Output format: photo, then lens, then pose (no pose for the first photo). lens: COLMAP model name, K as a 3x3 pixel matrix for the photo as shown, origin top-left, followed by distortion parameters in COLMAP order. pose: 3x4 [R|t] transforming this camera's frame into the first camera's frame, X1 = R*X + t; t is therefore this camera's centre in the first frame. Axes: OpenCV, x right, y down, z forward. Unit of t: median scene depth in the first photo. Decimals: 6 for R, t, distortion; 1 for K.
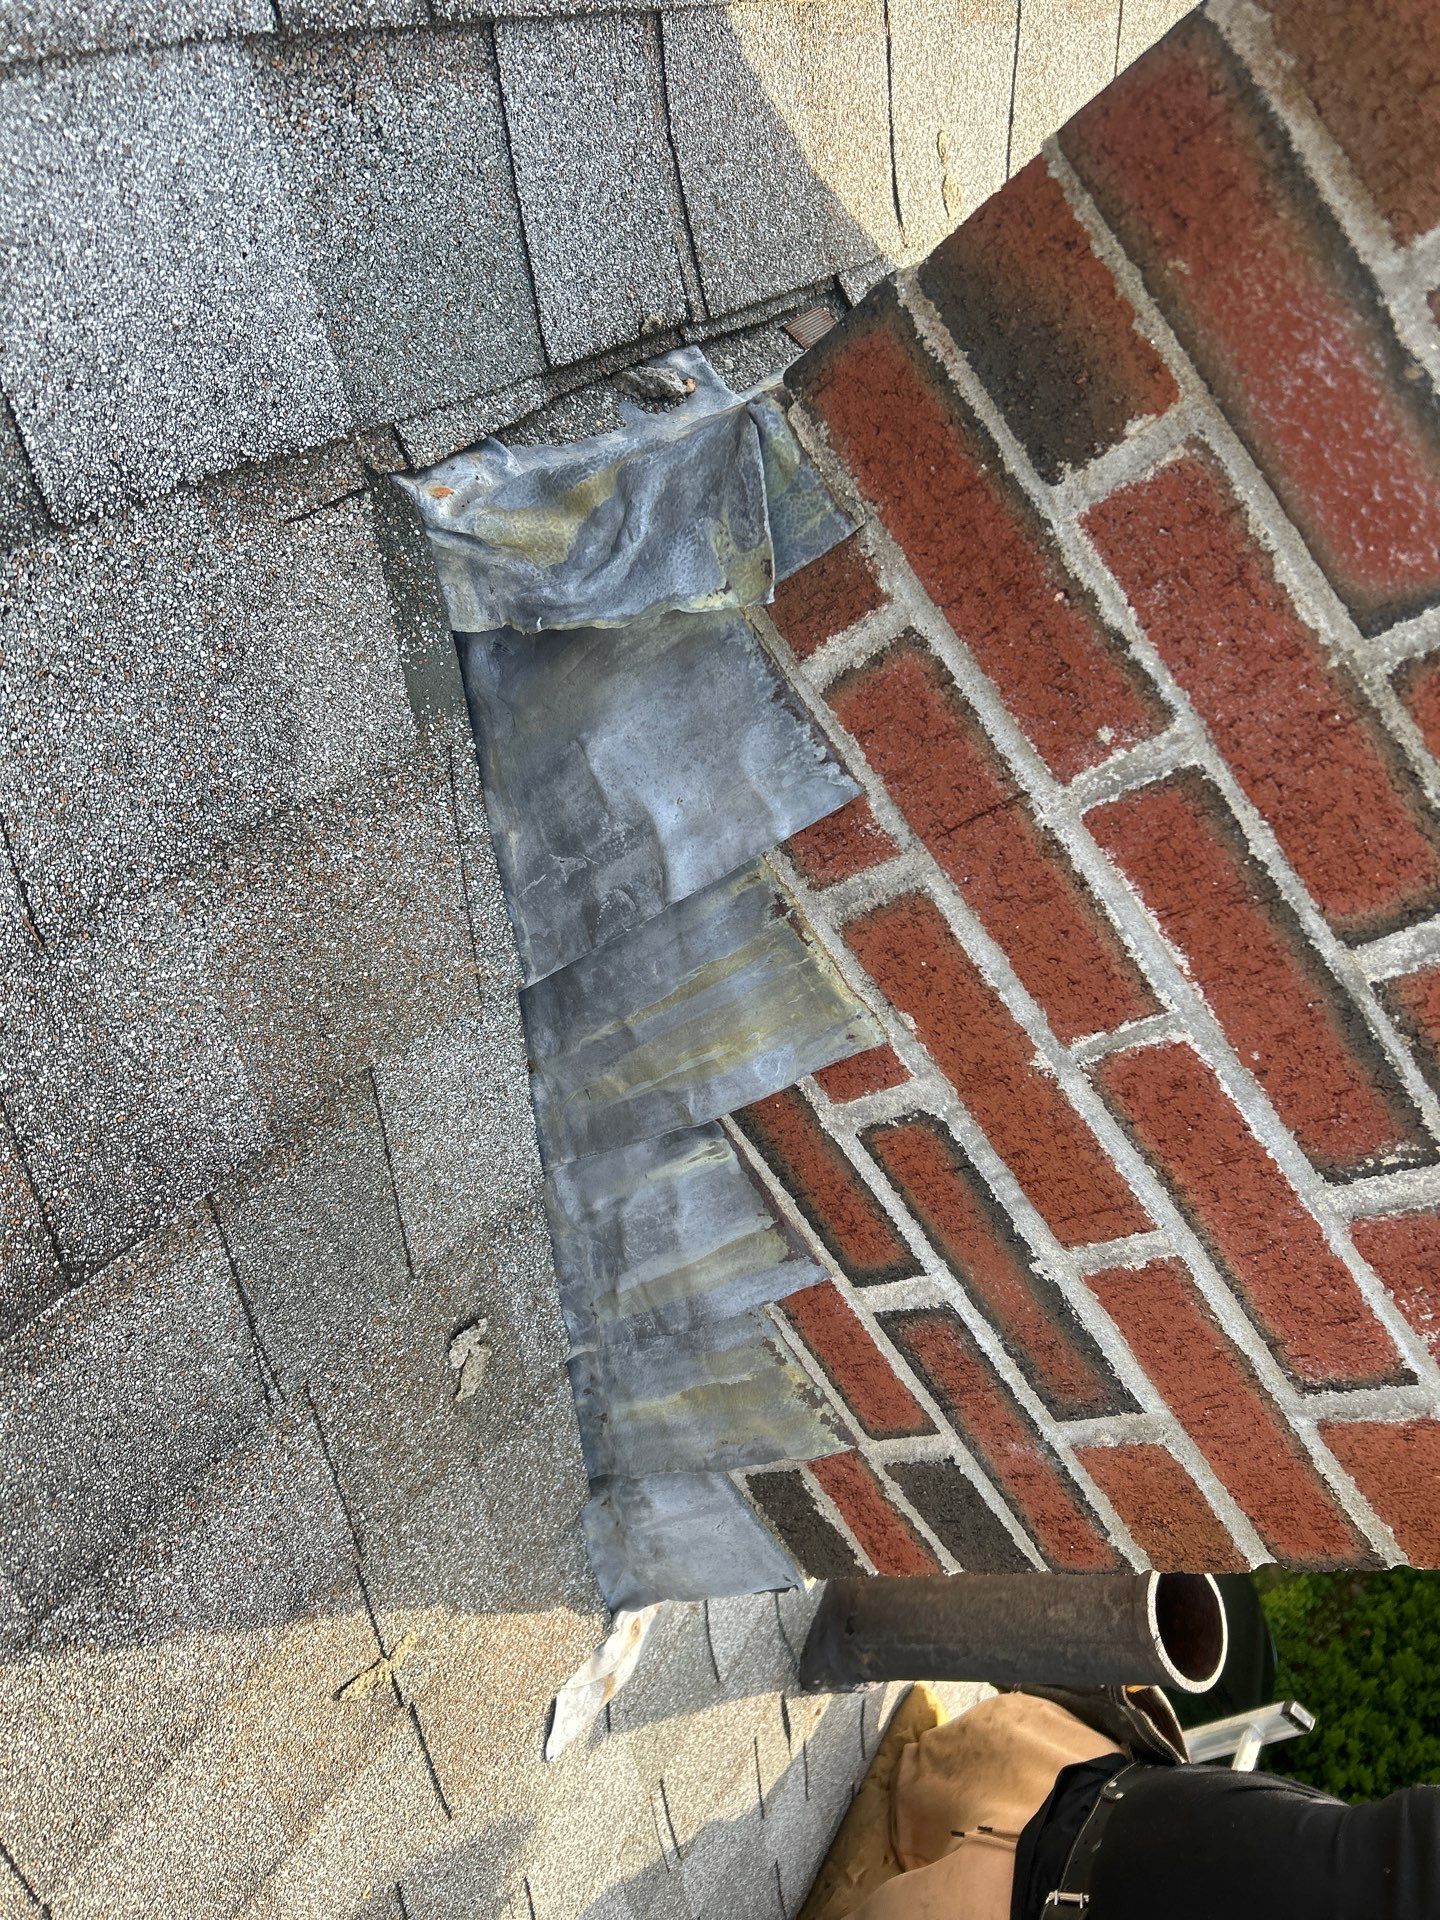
lens RADIAL K [[1458.7, 0, 696.2], [0, 1458.7, 948.7], [0, 0, 1]] dist [0.034497, -0.043299]
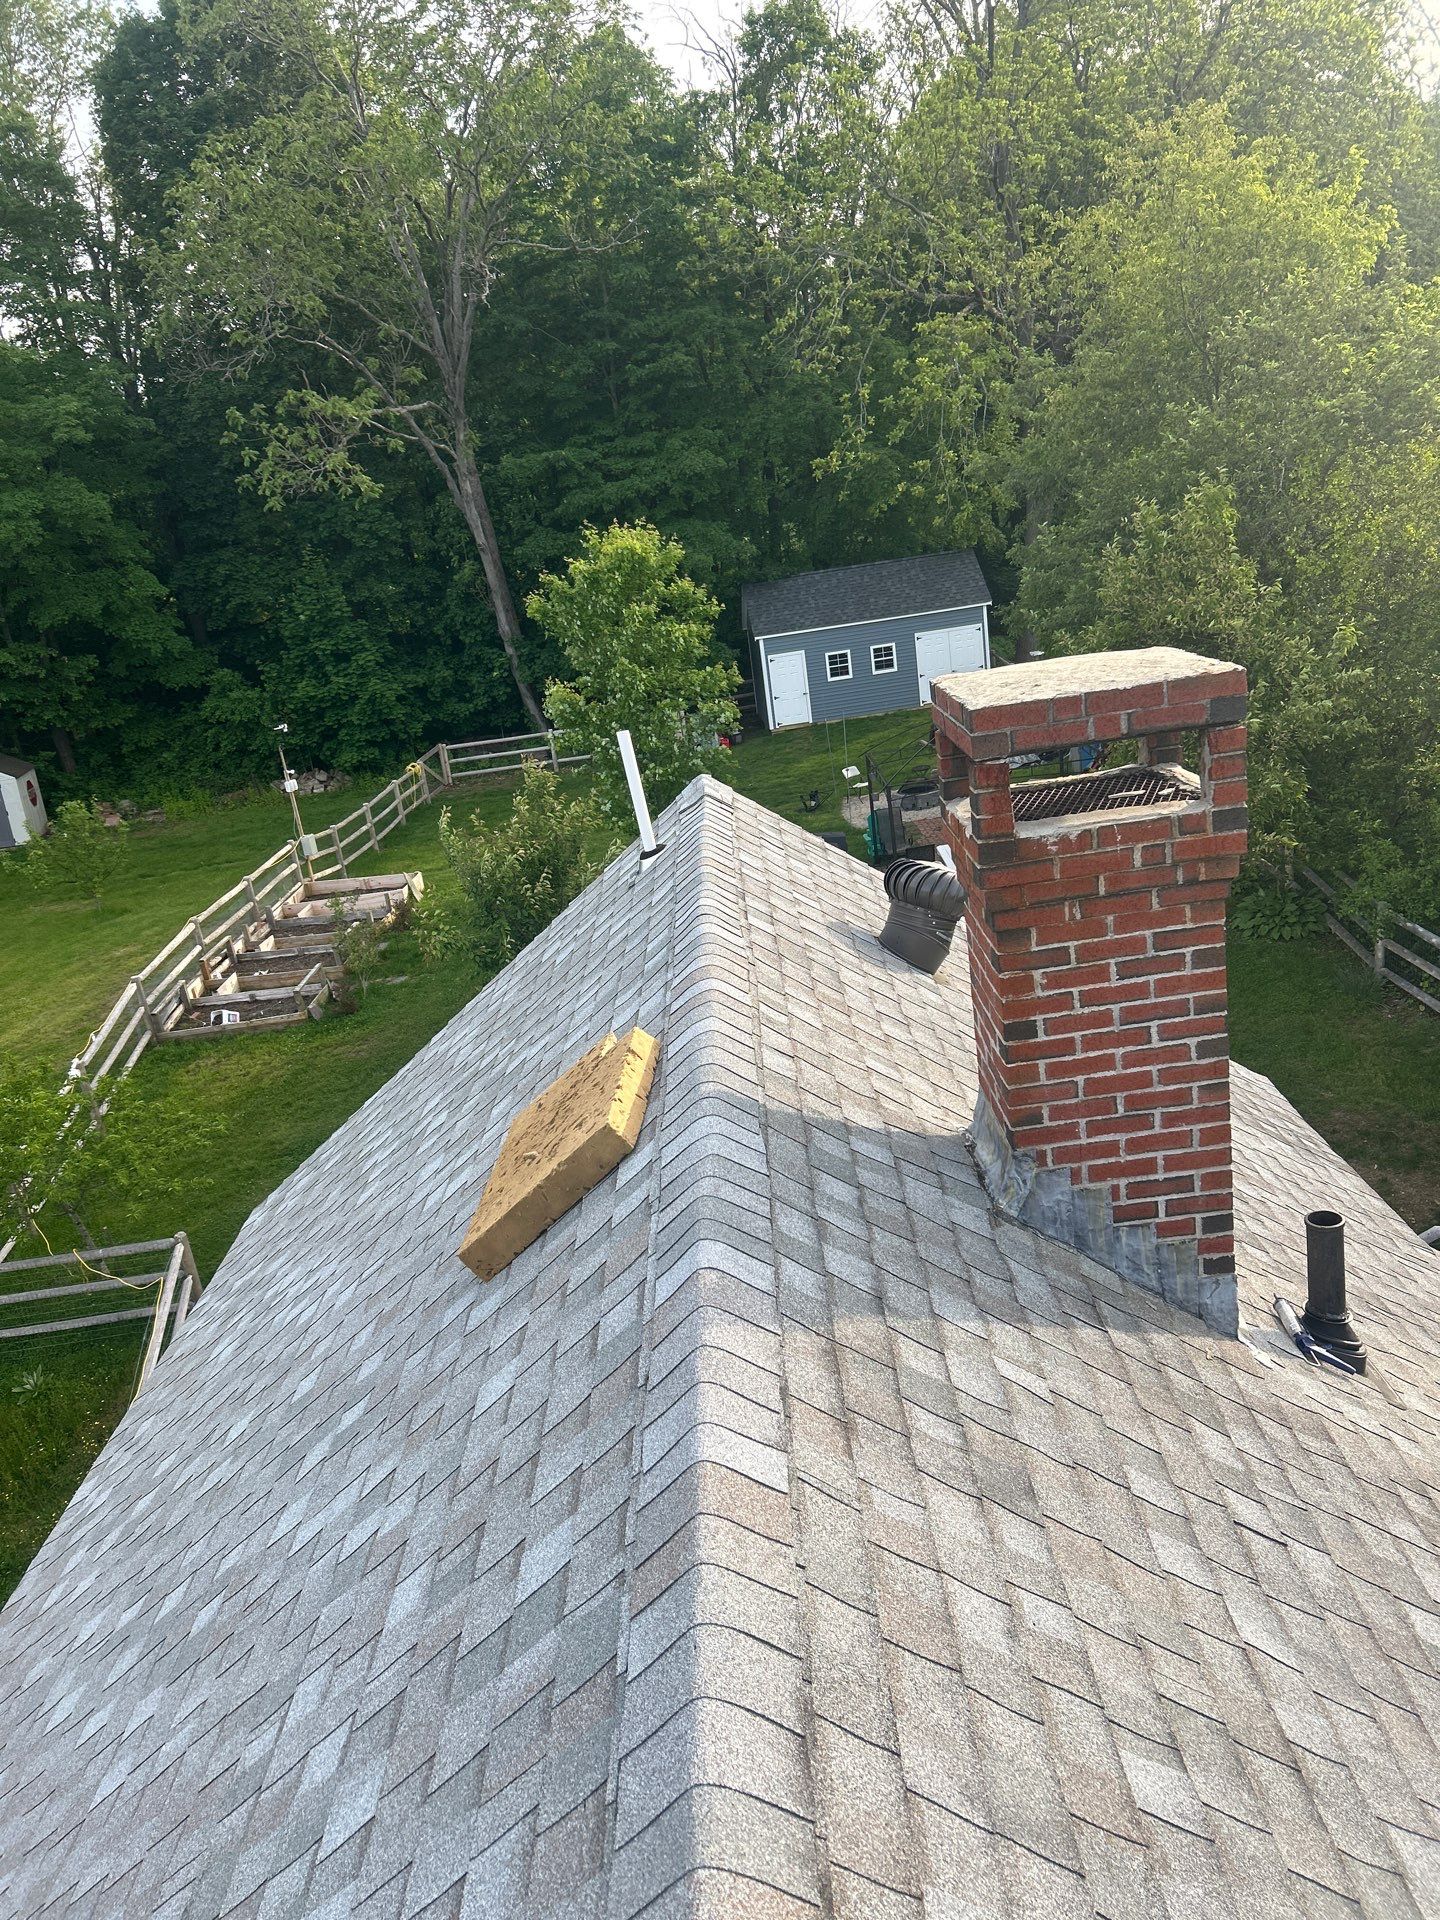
lens RADIAL K [[1444.3, 0, 690.2], [0, 1444.3, 956.9], [0, 0, 1]] dist [0.045712, -0.048408]
pose [[0.475714, -0.830974, 0.288407, -1.636267], [0.846437, 0.343286, -0.407062, 0.708019], [0.239252, 0.437764, 0.866673, -4.990188]]
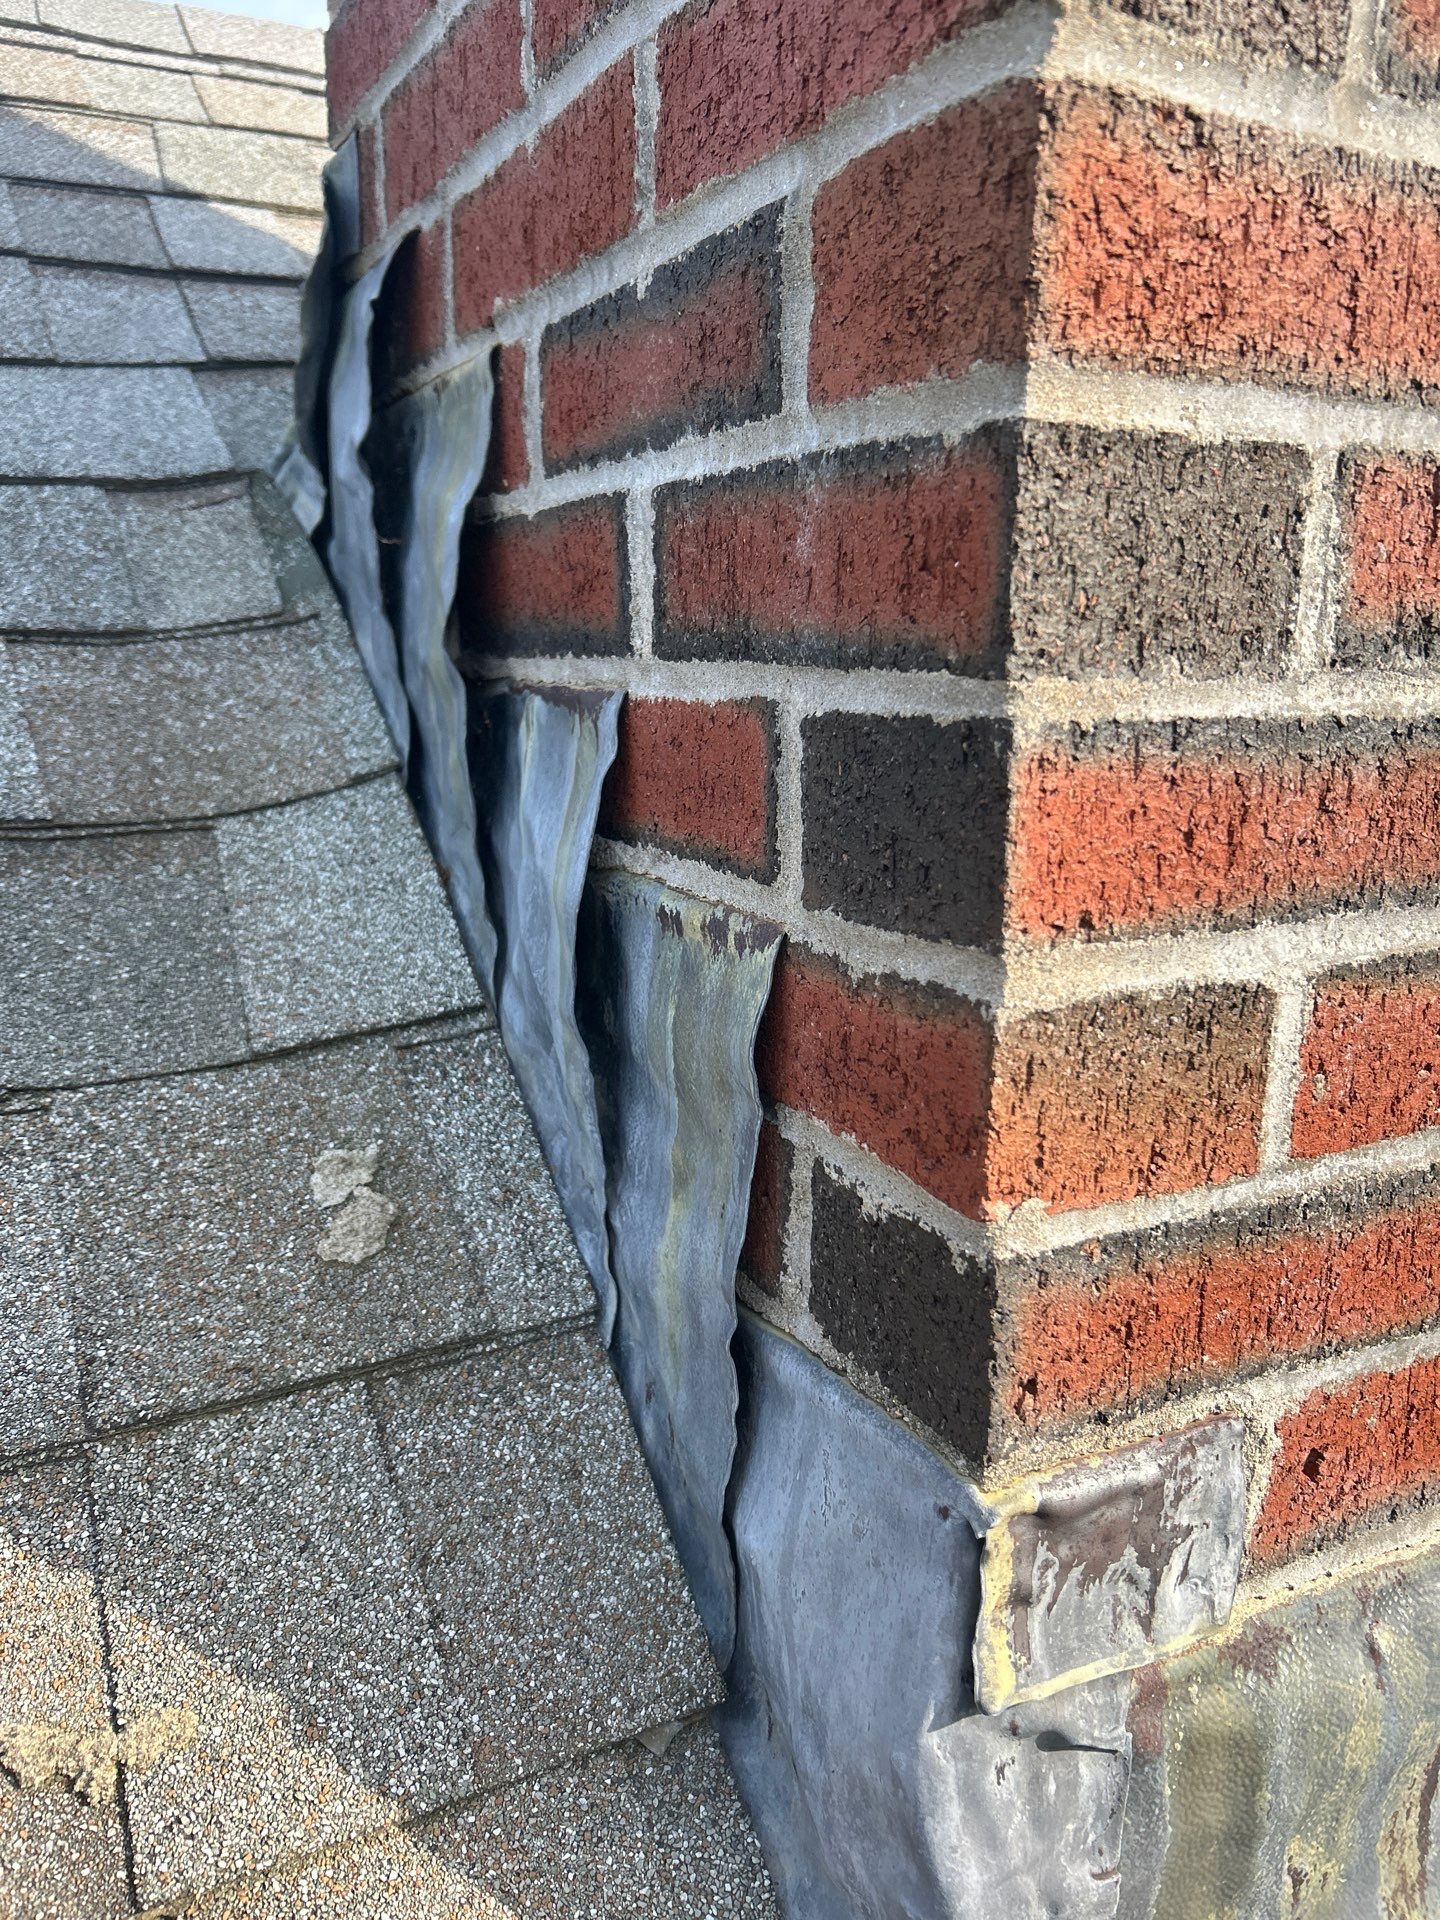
lens RADIAL K [[1458.7, 0, 719.1], [0, 1458.7, 975.4], [0, 0, 1]] dist [0.034497, -0.043299]
pose [[0.727236, -0.560537, -0.396139, 0.366340], [-0.068486, 0.514998, -0.854451, 1.000094], [0.682962, 0.648518, 0.336136, 1.054649]]
